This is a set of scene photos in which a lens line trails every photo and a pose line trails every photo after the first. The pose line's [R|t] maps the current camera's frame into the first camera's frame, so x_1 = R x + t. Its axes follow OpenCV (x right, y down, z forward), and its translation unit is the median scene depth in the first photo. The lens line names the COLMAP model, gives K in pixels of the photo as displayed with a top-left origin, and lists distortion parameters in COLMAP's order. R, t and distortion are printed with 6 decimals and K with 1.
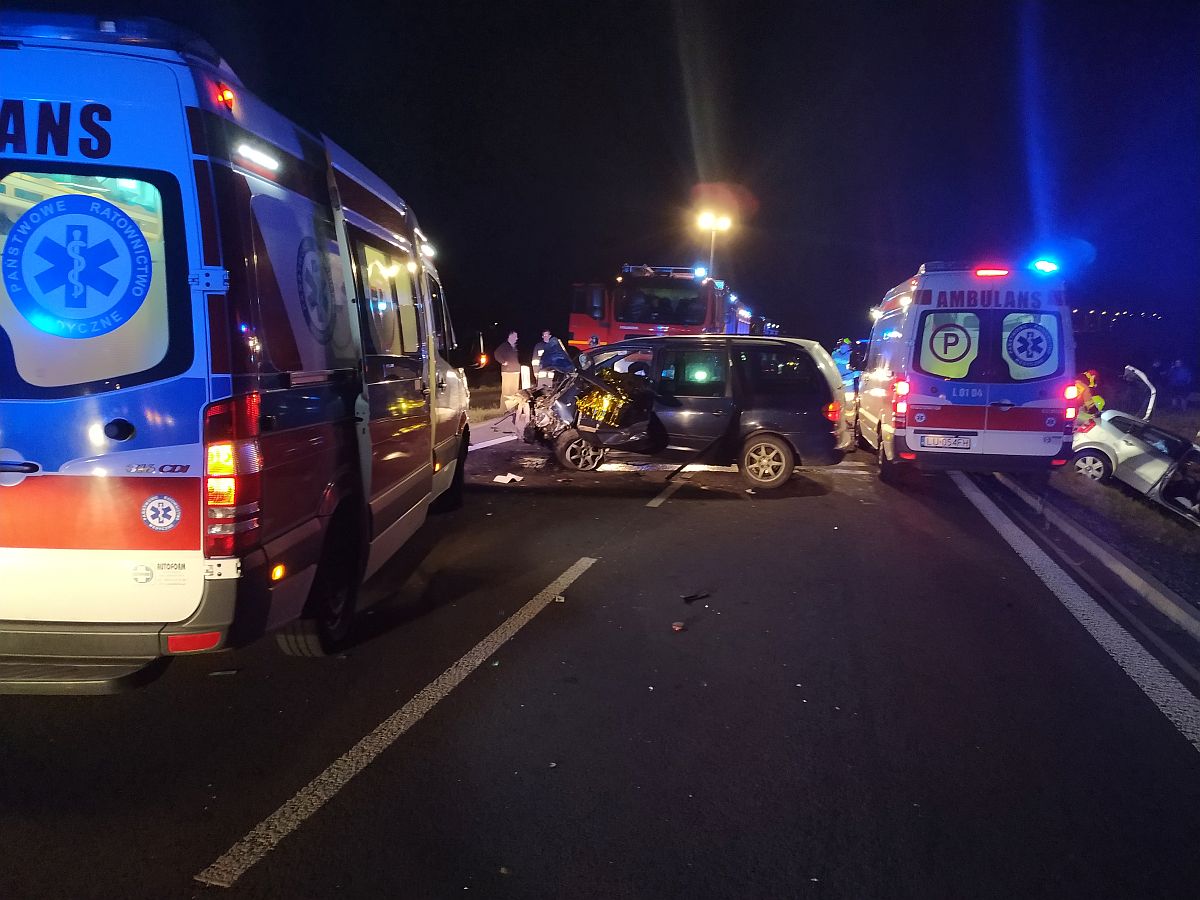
lens RADIAL K [[866.7, 0, 600.3], [0, 866.7, 453.6], [0, 0, 1]] dist [0.029234, -0.048860]
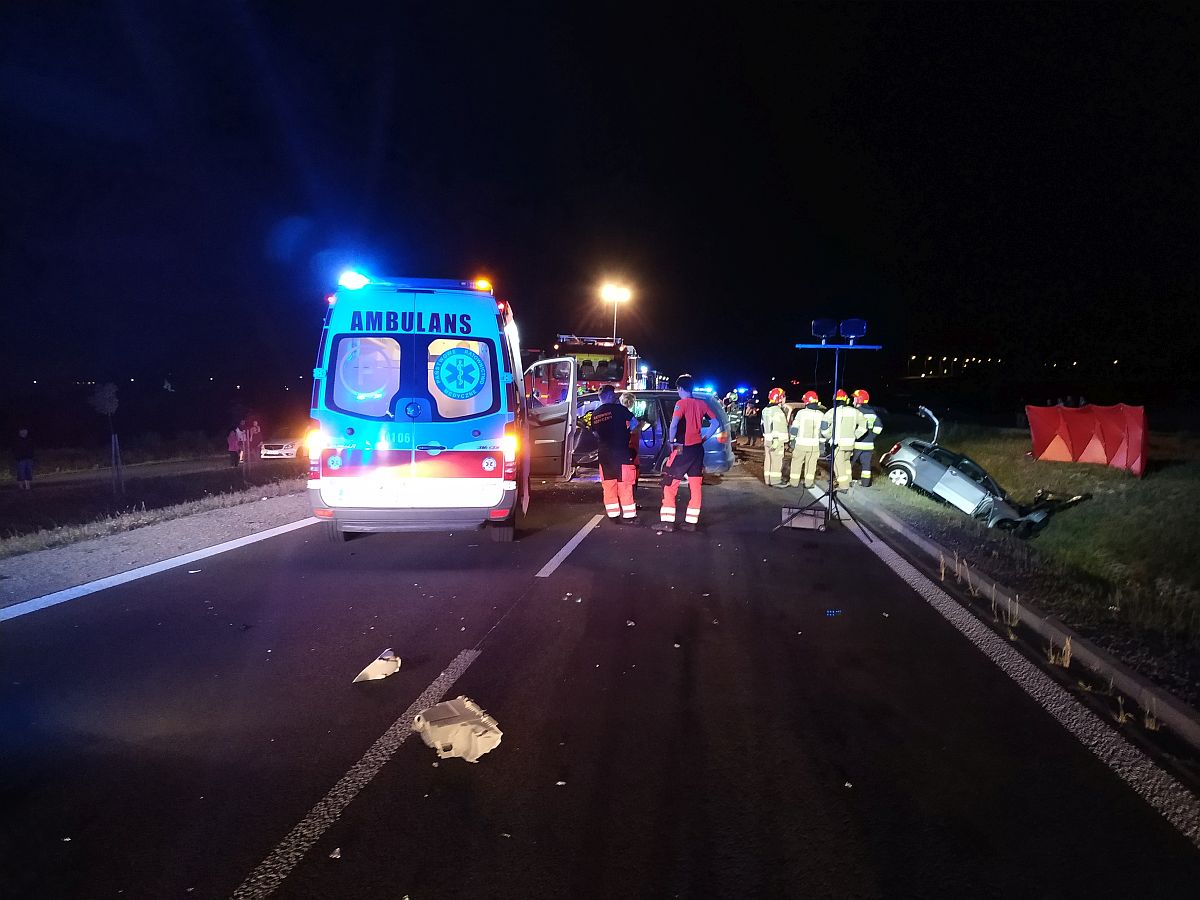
lens RADIAL K [[866.7, 0, 599.0], [0, 866.7, 449.2], [0, 0, 1]] dist [0.029234, -0.048860]
pose [[0.991373, -0.024337, 0.128794, -0.512307], [0.032415, 0.997611, -0.061001, 0.195493], [-0.127001, 0.064650, 0.989793, -1.682355]]
